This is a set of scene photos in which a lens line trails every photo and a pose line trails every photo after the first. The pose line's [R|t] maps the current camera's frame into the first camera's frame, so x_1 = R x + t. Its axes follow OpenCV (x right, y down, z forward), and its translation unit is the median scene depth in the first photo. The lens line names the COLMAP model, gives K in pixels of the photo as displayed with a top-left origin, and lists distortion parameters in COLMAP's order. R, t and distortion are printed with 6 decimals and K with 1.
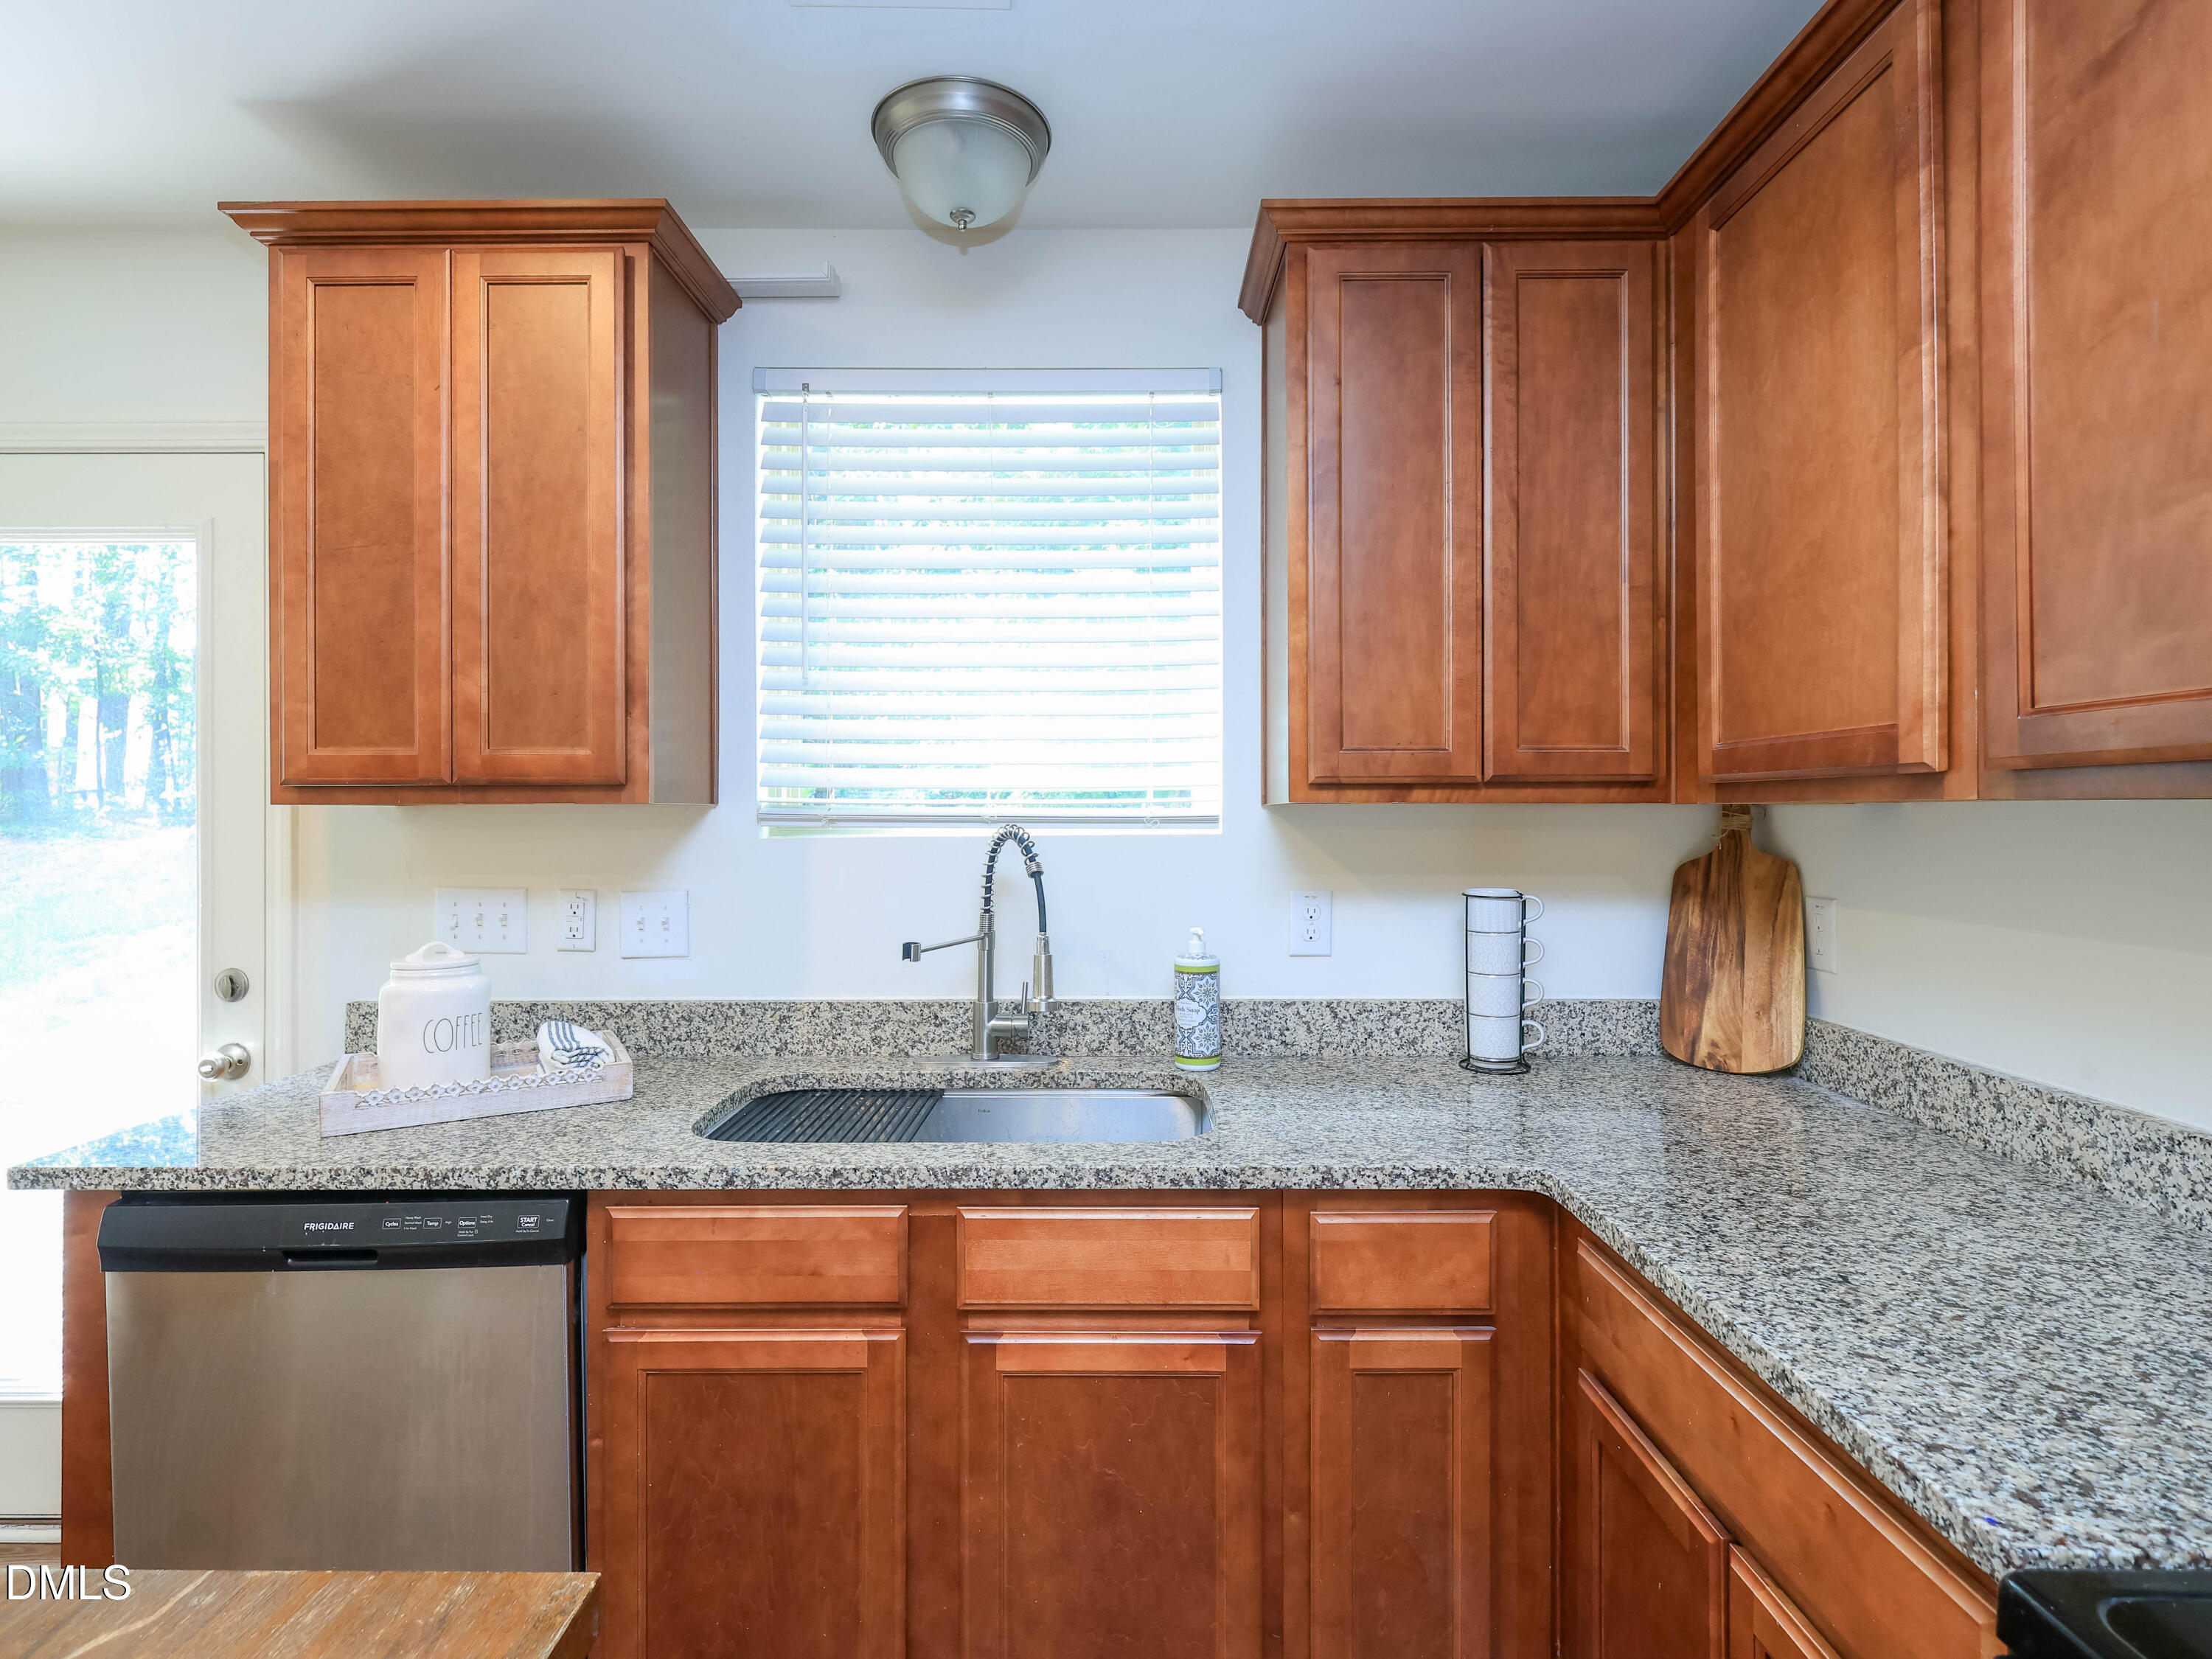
lens RADIAL K [[1095.5, 0, 1101.5], [0, 1095.5, 799.5], [0, 0, 1]] dist [0.003939, 0.000680]
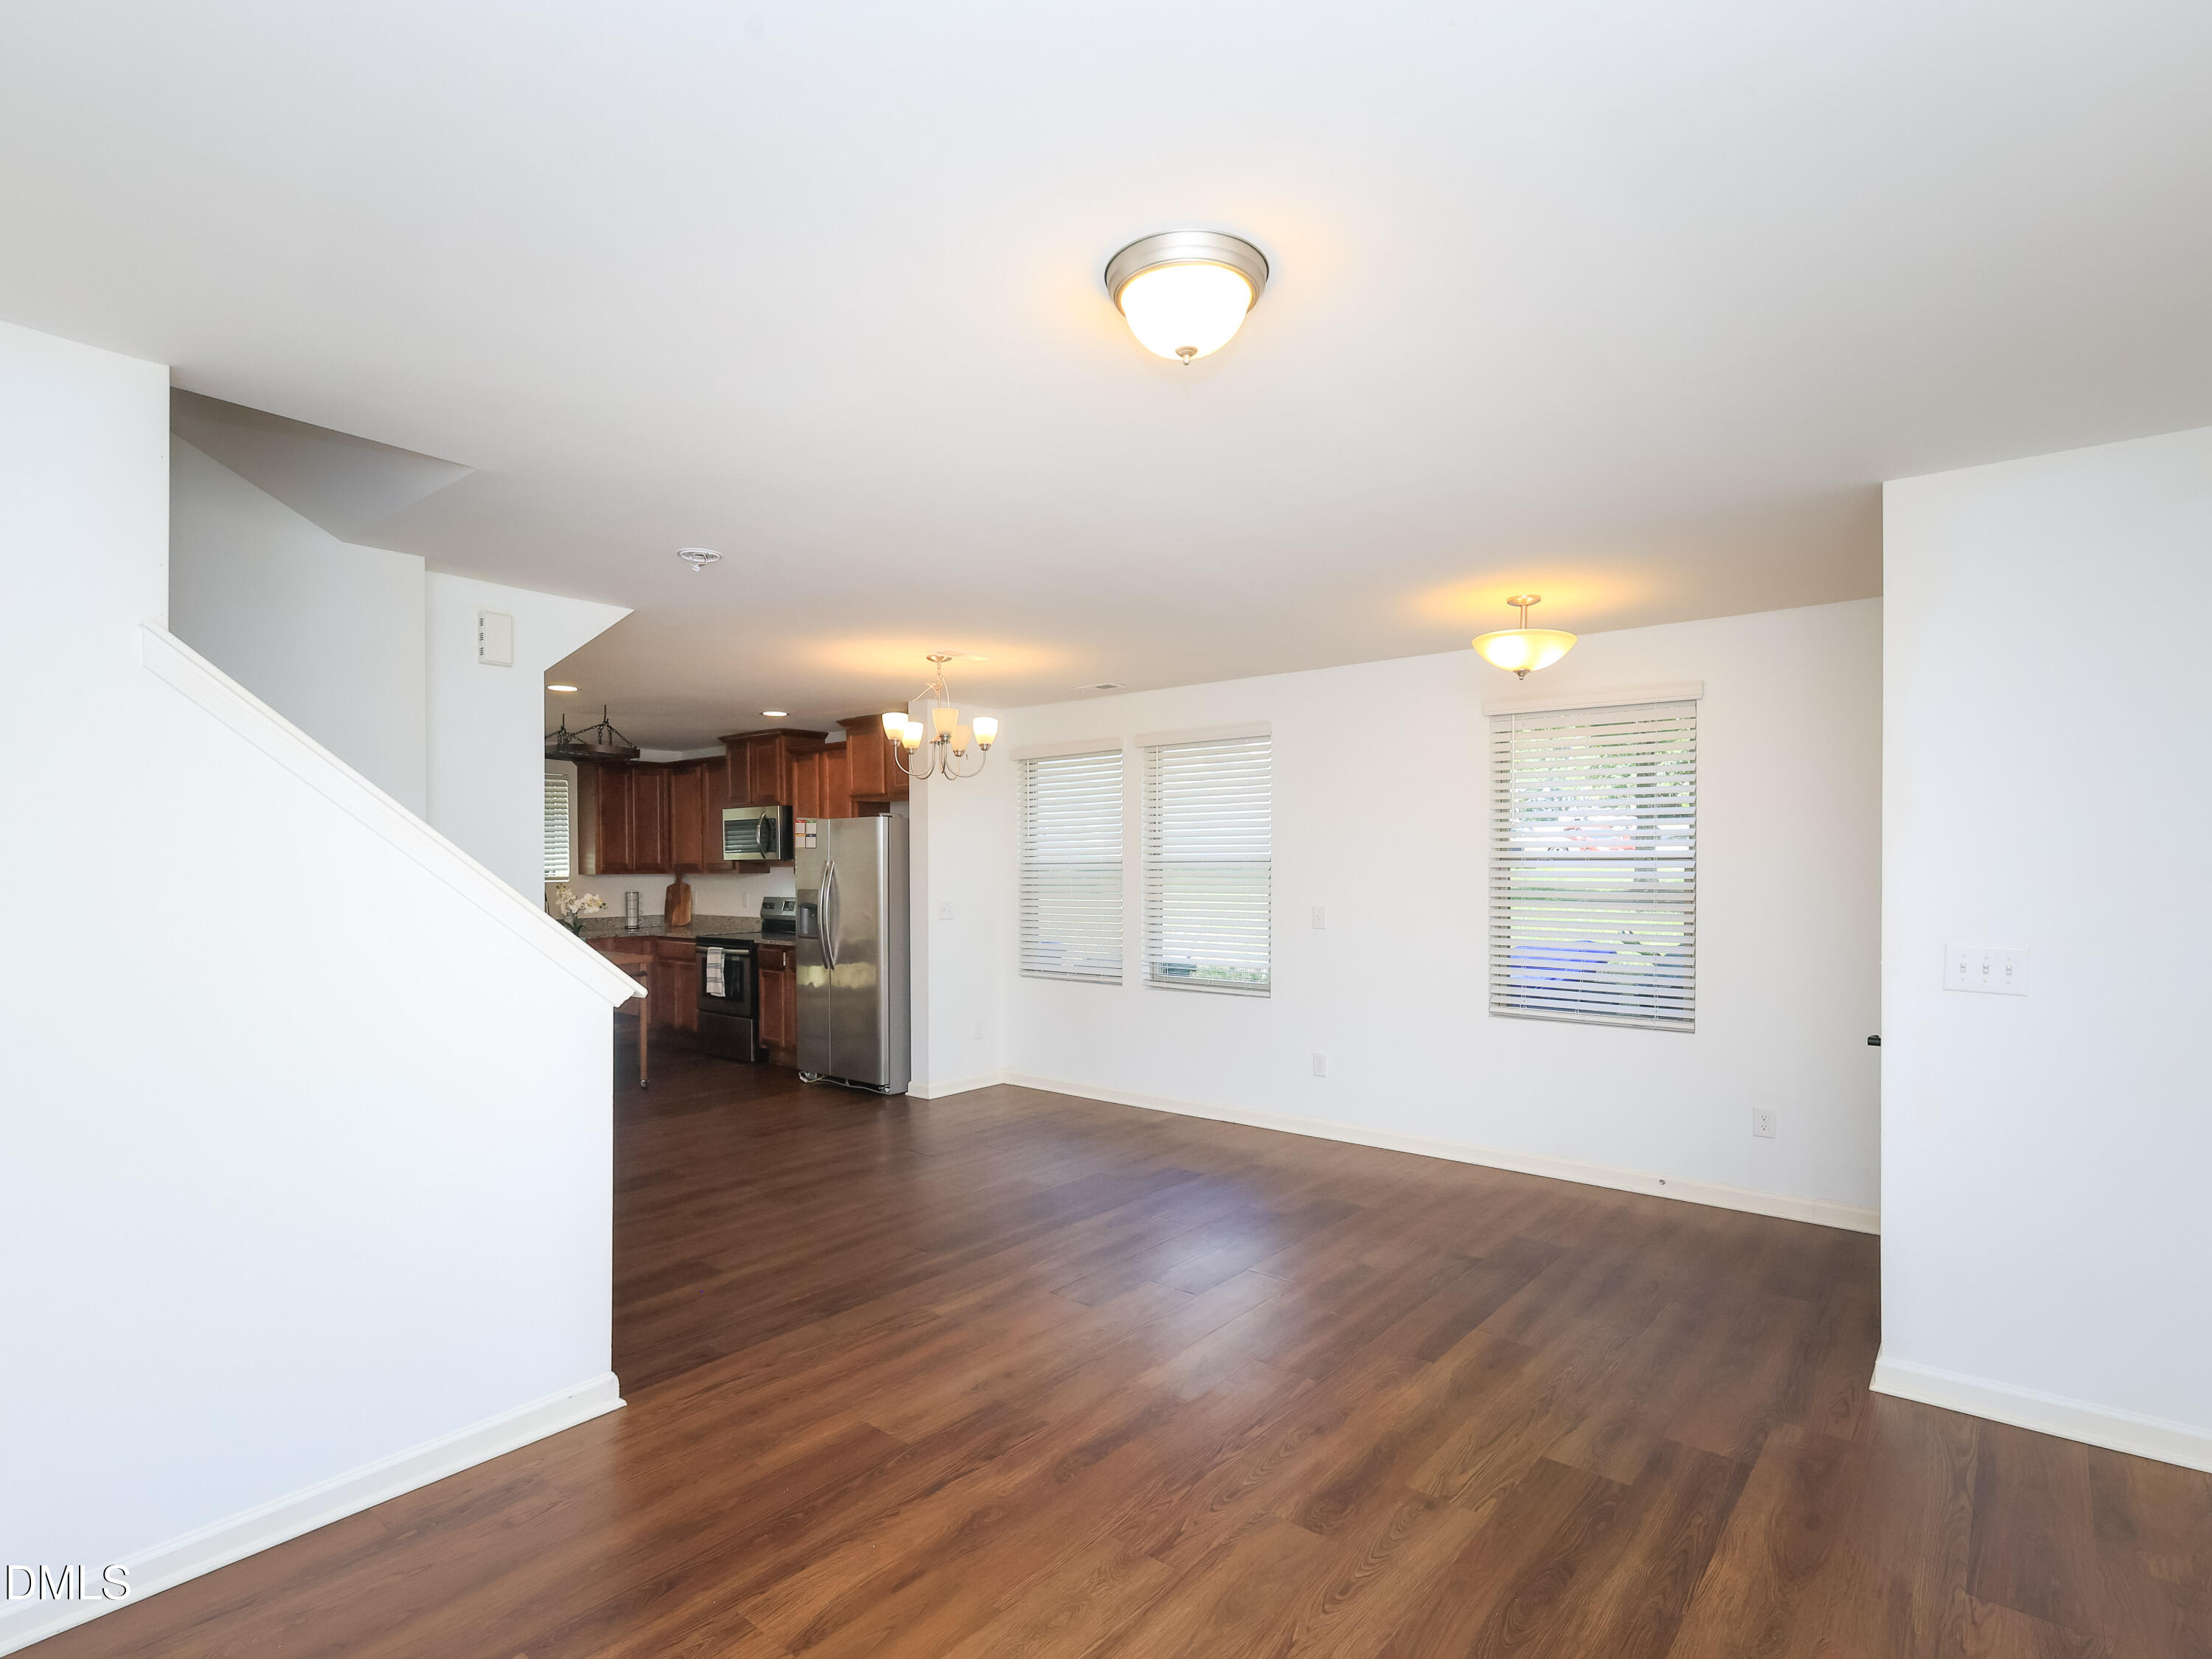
lens RADIAL K [[1114.4, 0, 1112.5], [0, 1114.4, 868.5], [0, 0, 1]] dist [0.001222, 0.000263]
pose [[0.636218, -0.009395, 0.771452, -2.268194], [-0.000116, 0.999925, 0.012273, -0.090024], [-0.771509, -0.007898, 0.636169, -4.091468]]
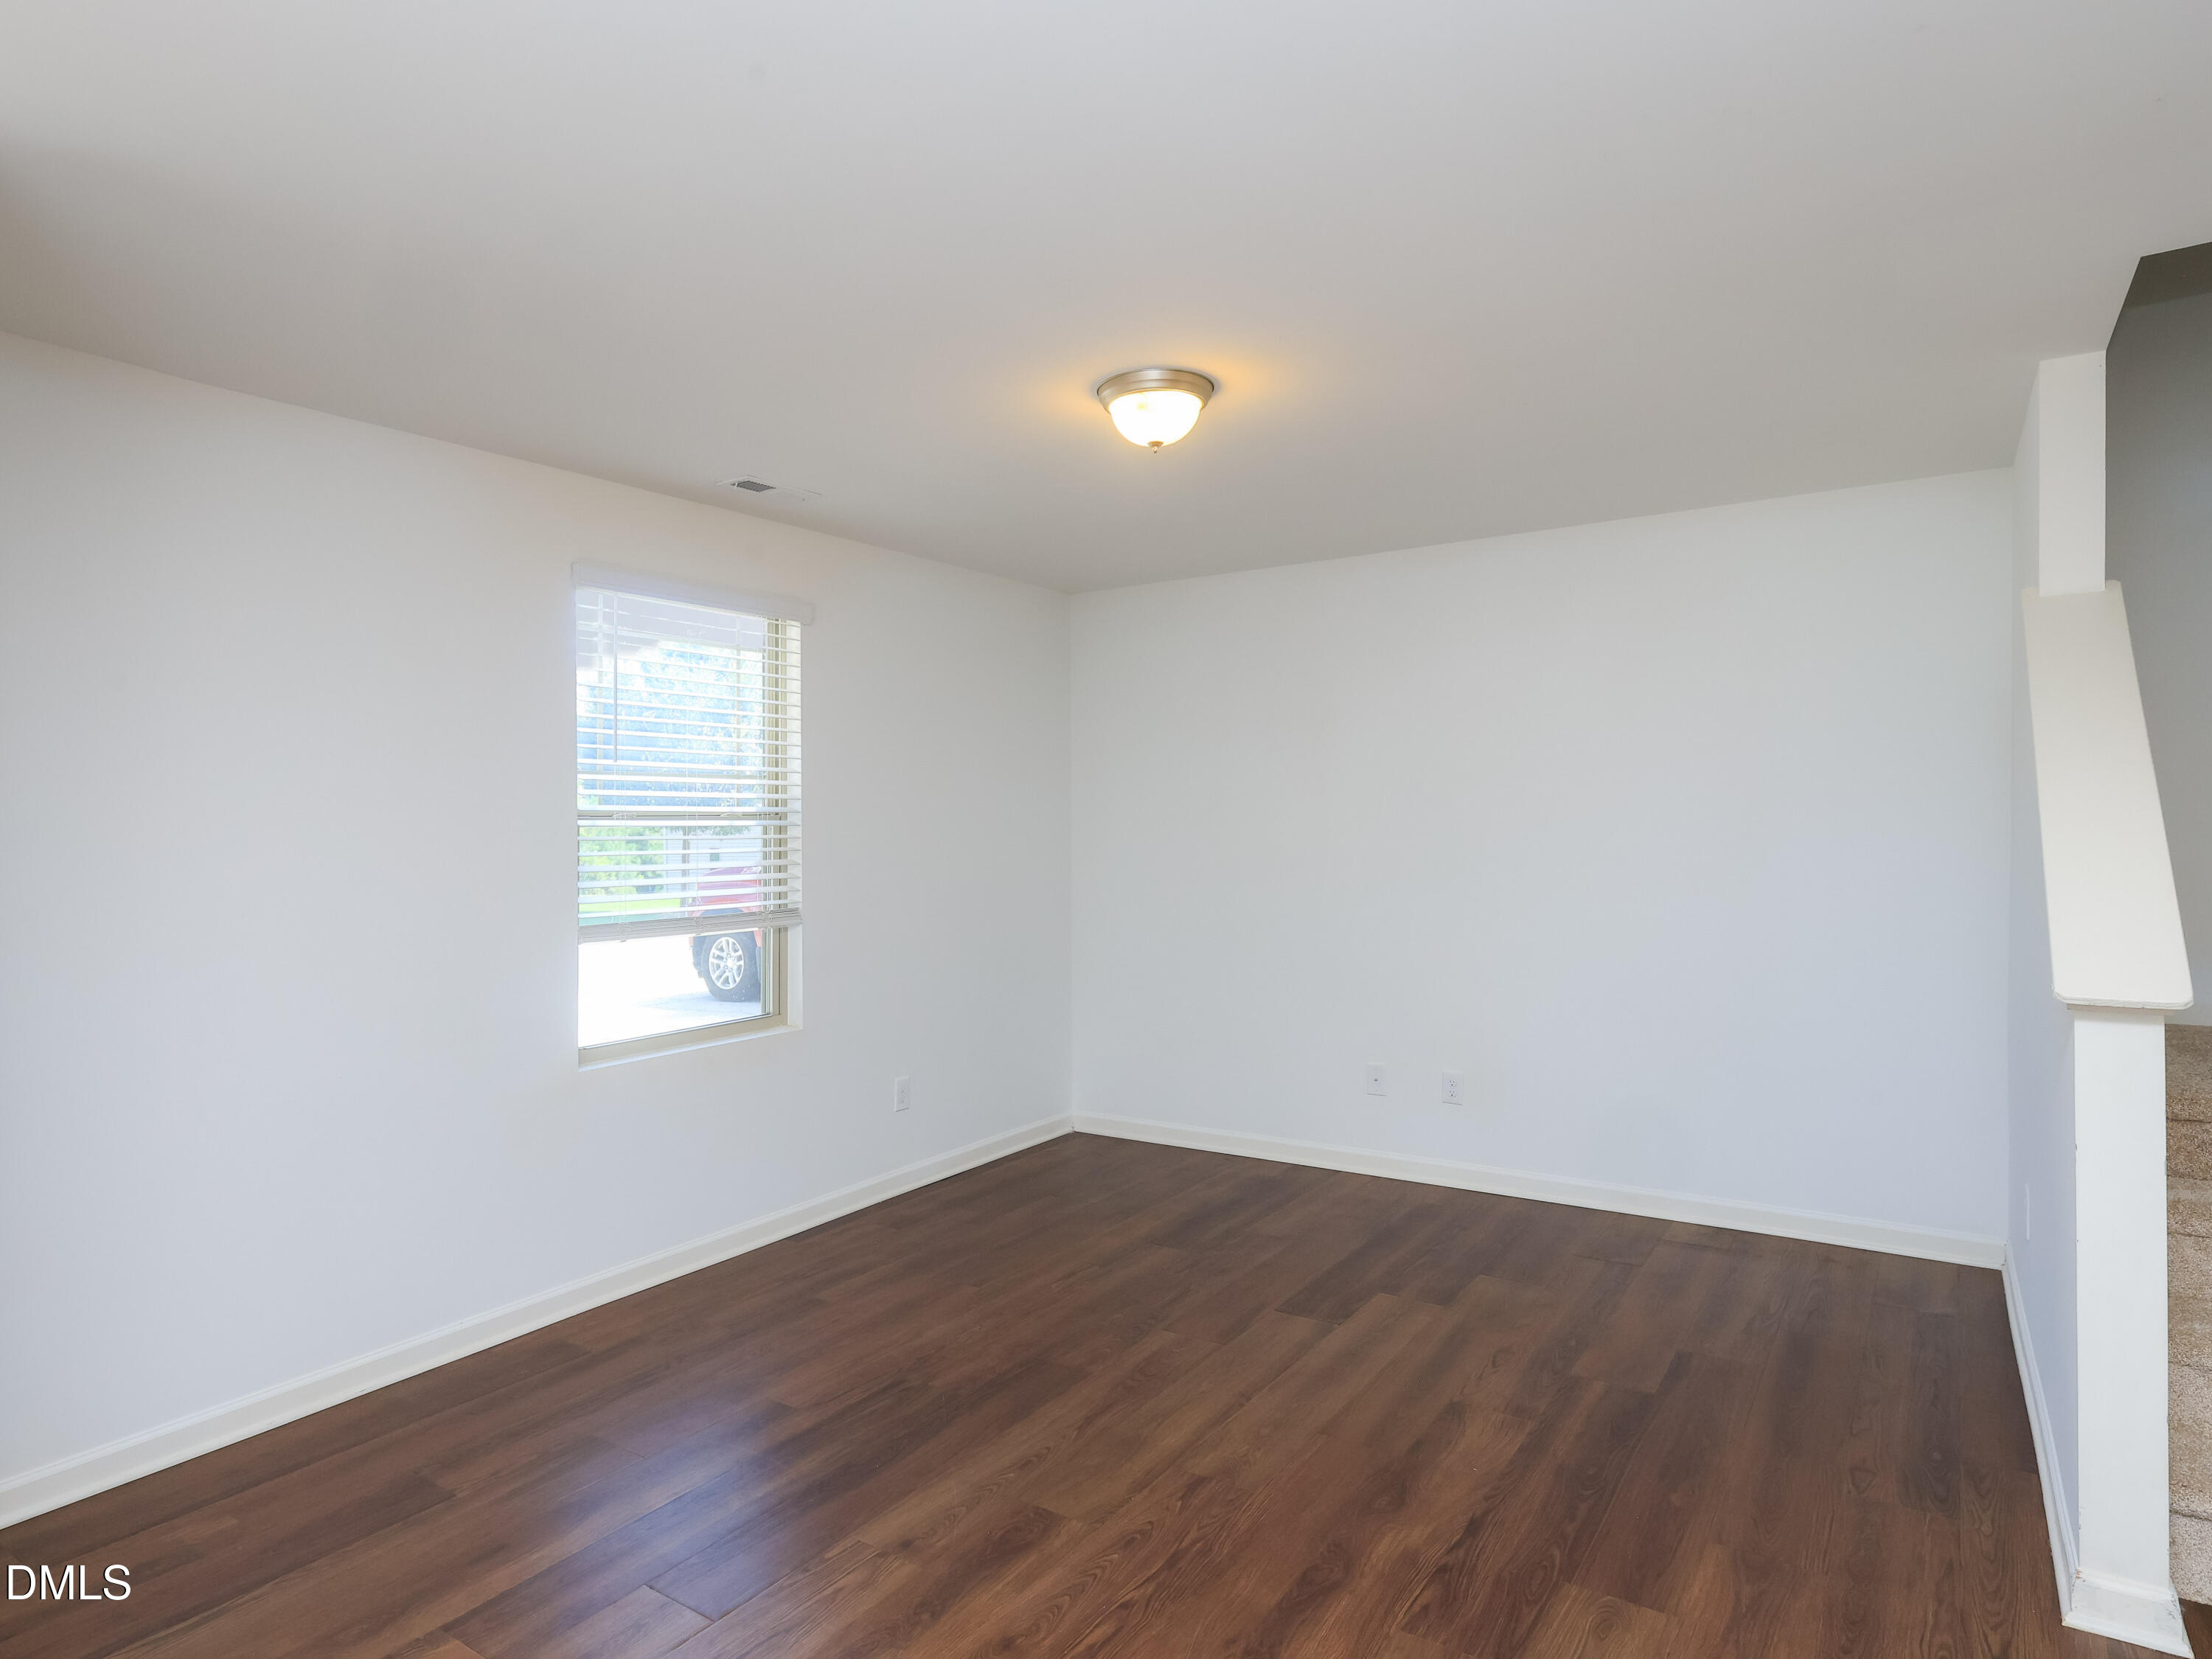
lens RADIAL K [[1254.9, 0, 1092.9], [0, 1254.9, 827.6], [0, 0, 1]] dist [0.001370, -0.000795]
pose [[-0.555356, 0.012587, -0.831517, 0.106185], [0.022599, 0.999745, 0.000039, -0.059852], [0.831305, -0.018770, -0.555499, -2.546393]]
